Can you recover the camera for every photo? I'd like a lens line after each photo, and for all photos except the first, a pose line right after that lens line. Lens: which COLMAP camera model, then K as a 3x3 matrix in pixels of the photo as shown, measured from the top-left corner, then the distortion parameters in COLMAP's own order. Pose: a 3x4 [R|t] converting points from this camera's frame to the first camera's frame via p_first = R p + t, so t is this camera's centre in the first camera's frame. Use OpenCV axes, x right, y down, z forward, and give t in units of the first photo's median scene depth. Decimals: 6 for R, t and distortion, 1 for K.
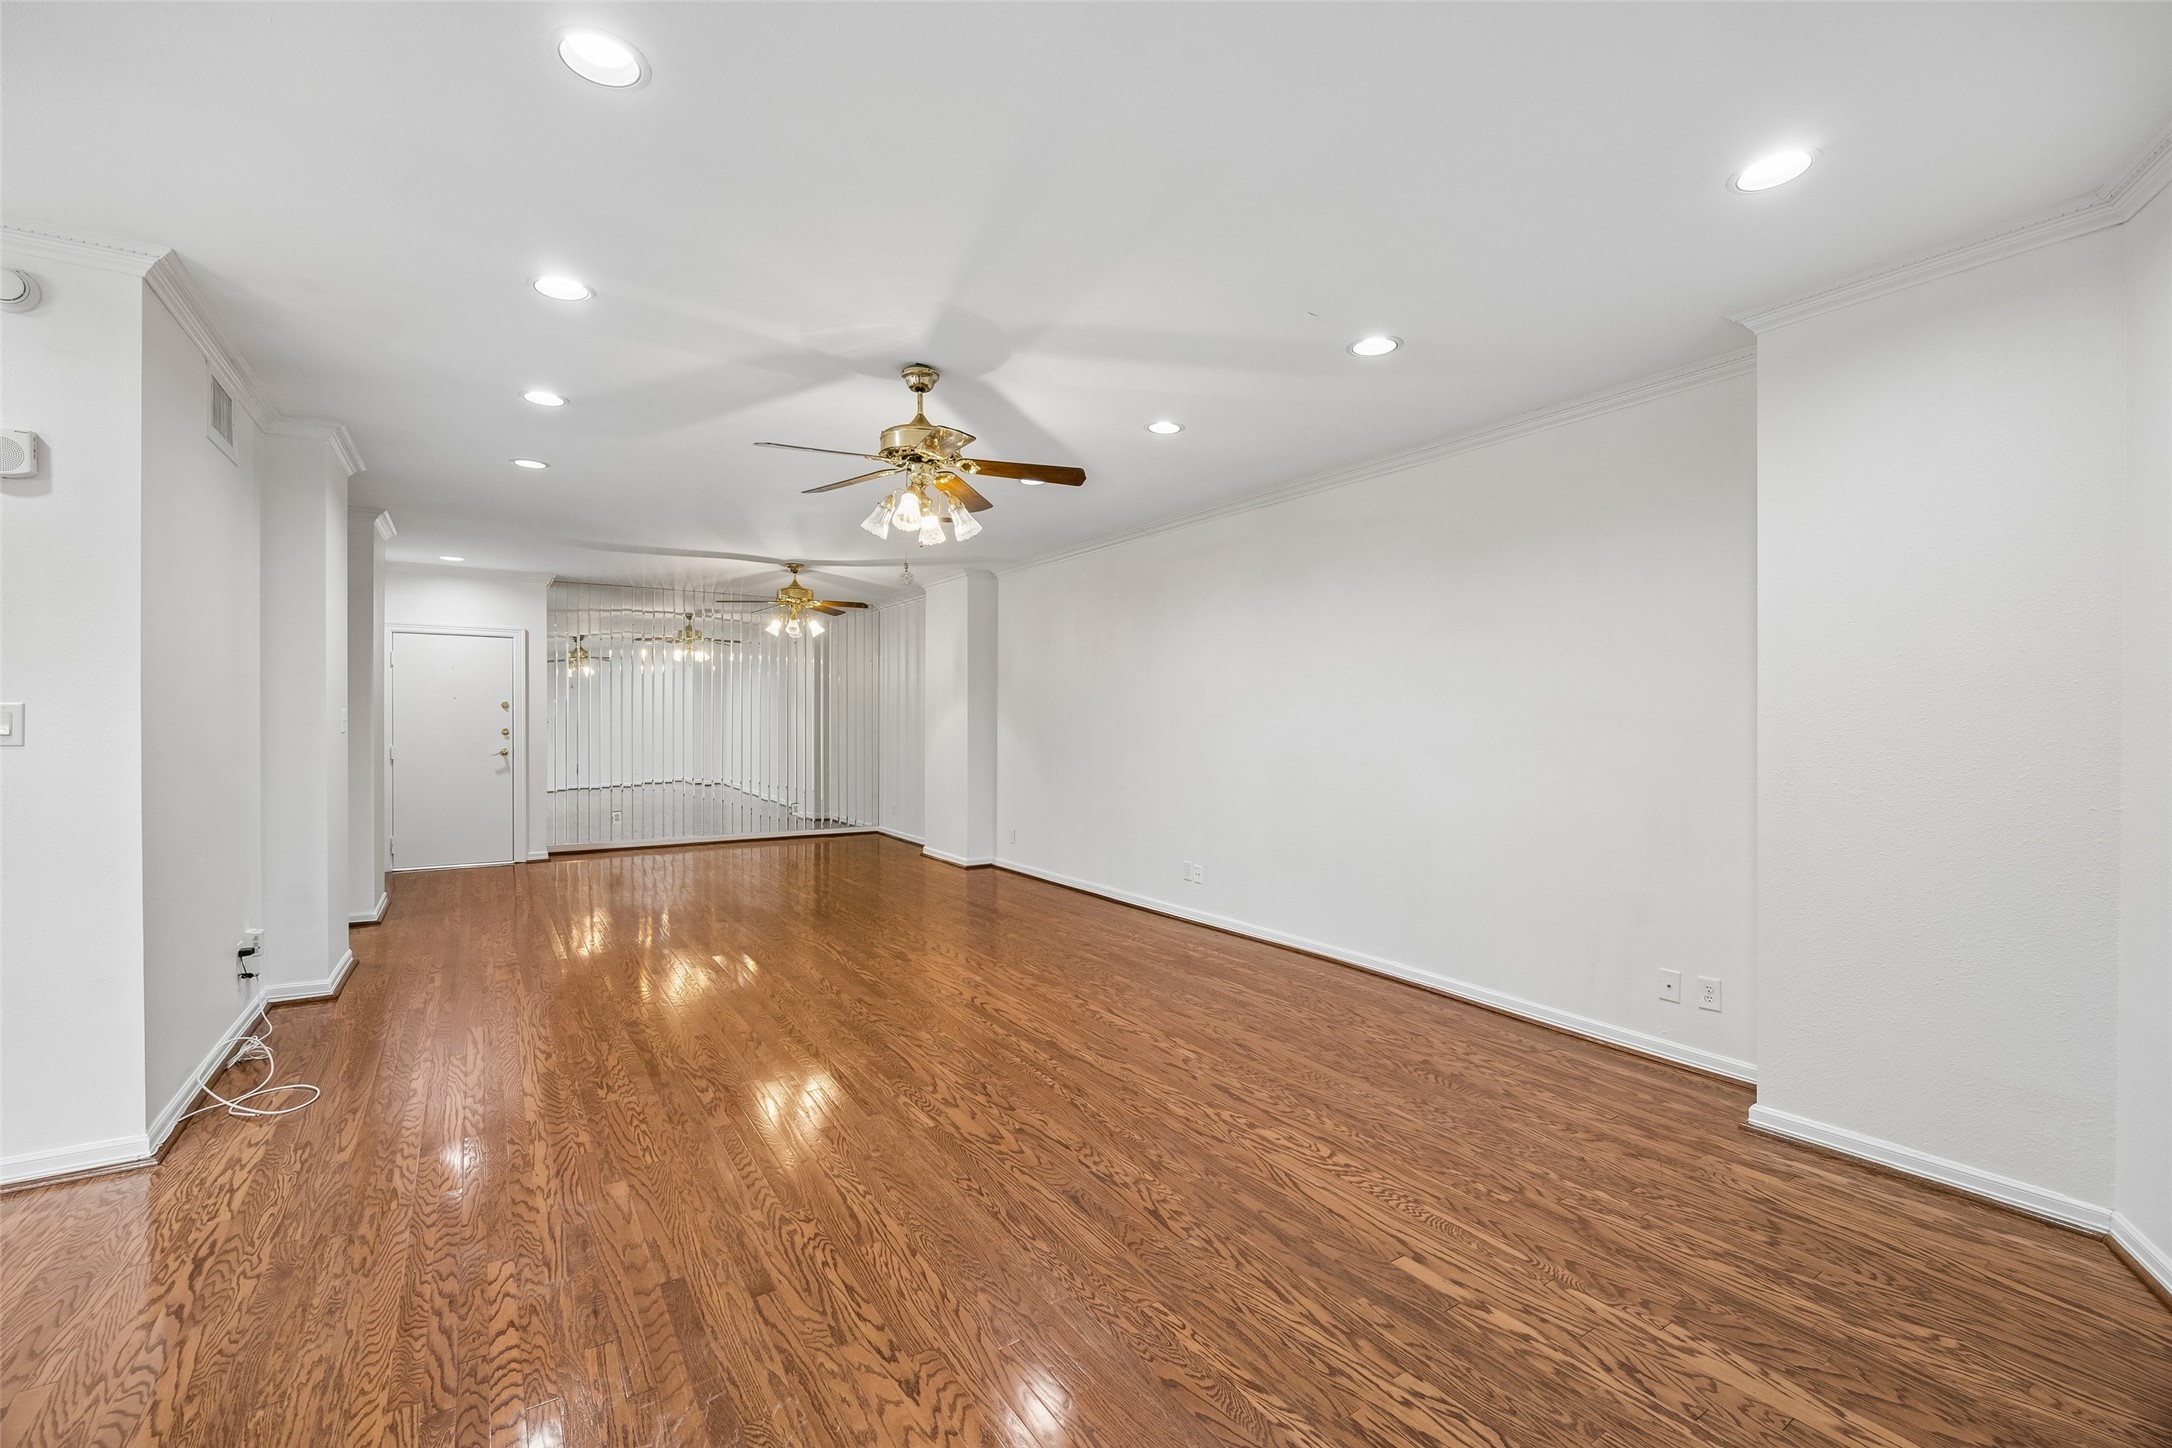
lens RADIAL K [[913.3, 0, 1082.9], [0, 913.3, 725.3], [0, 0, 1]] dist [-0.014377, 0.002229]
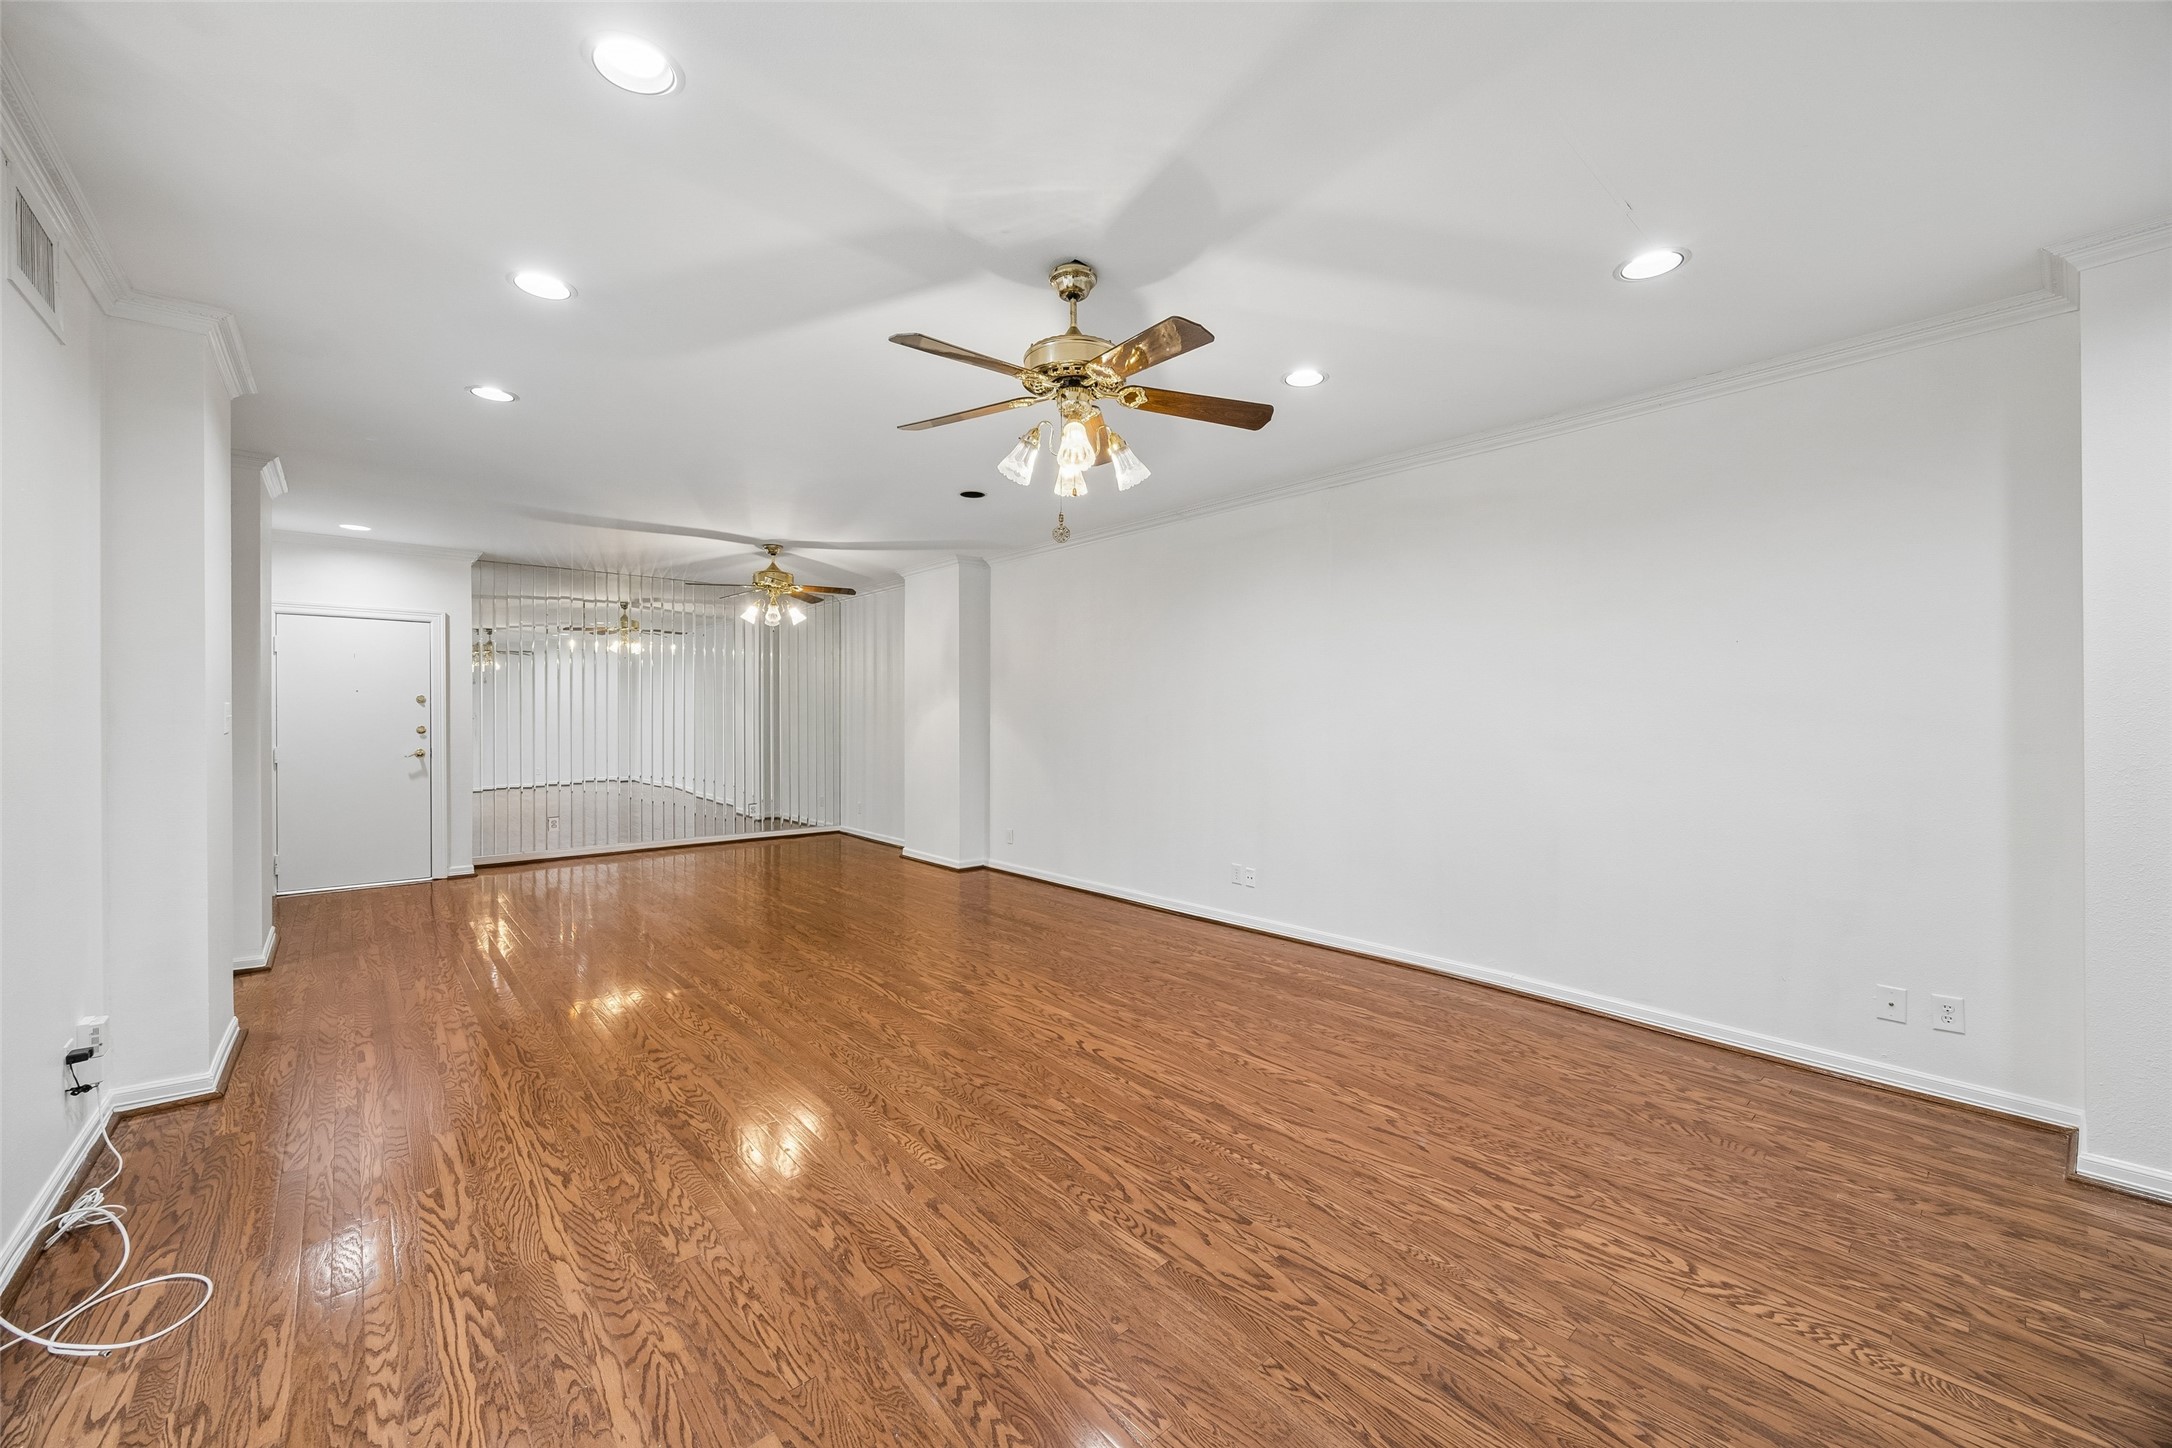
lens RADIAL K [[834.5, 0, 1087.2], [0, 834.5, 718.2], [0, 0, 1]] dist [-0.001154, -0.000440]
pose [[0.990564, -0.003180, 0.137016, -0.288640], [0.003483, 0.999992, -0.001976, -0.001224], [-0.137009, 0.002435, 0.990567, 0.305282]]
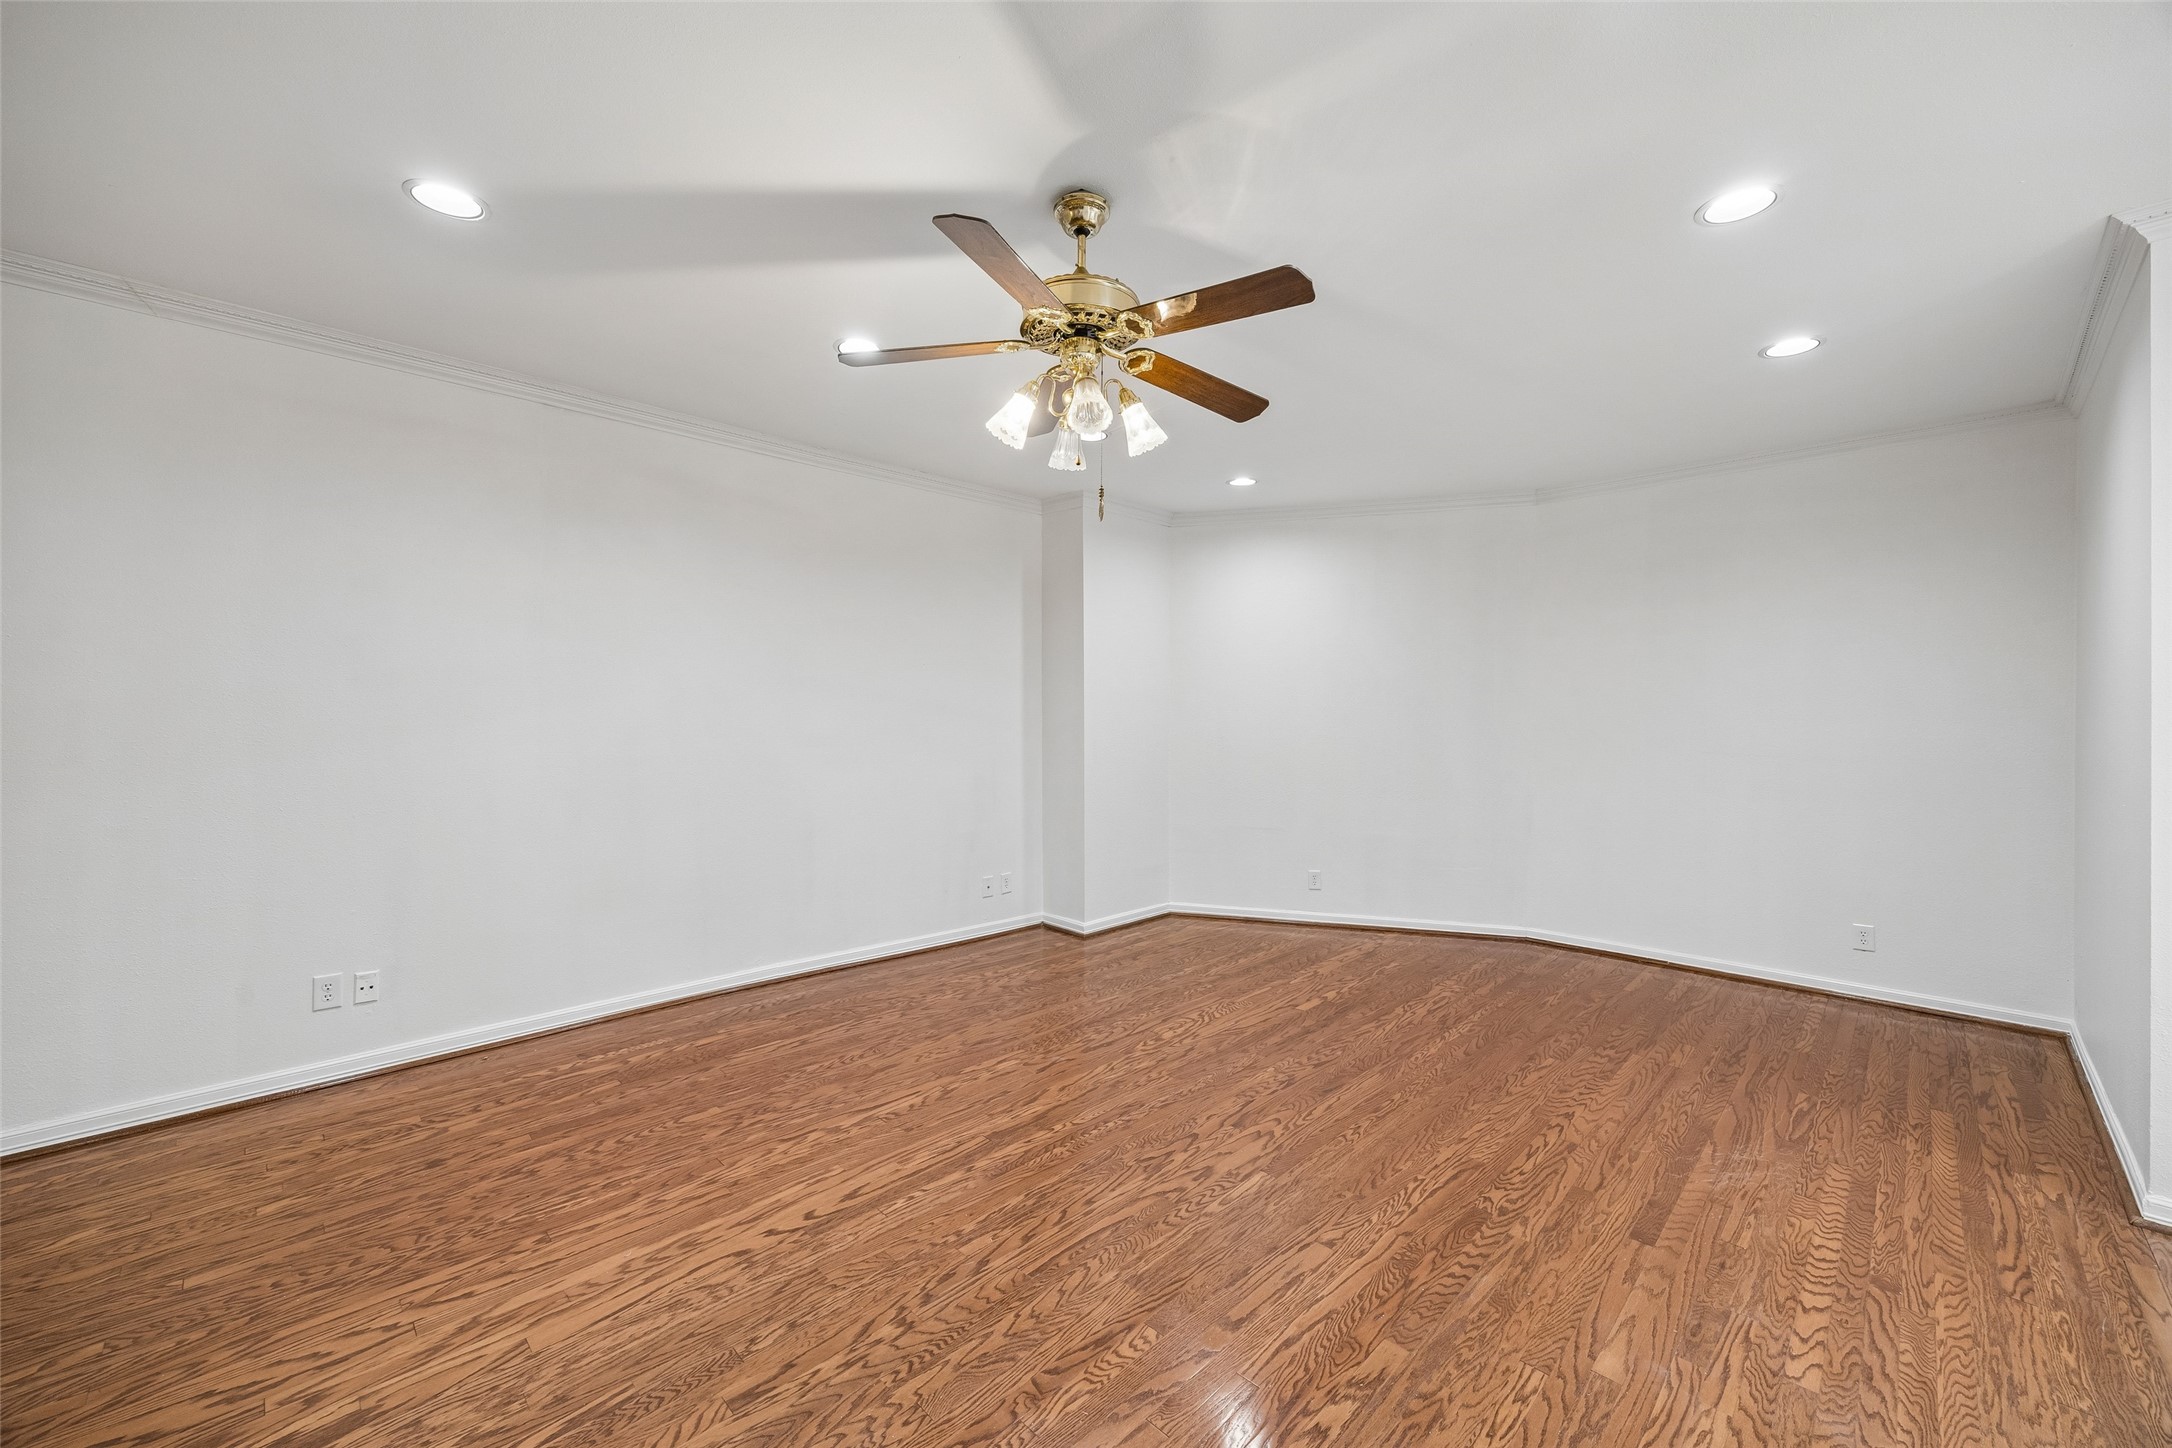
lens RADIAL K [[834.5, 0, 1085.5], [0, 834.5, 720.1], [0, 0, 1]] dist [-0.001154, -0.000440]
pose [[-0.197374, -0.010872, 0.980268, -0.848142], [-0.000512, 0.999940, 0.010987, -0.016395], [-0.980328, 0.001666, -0.197367, 1.210969]]
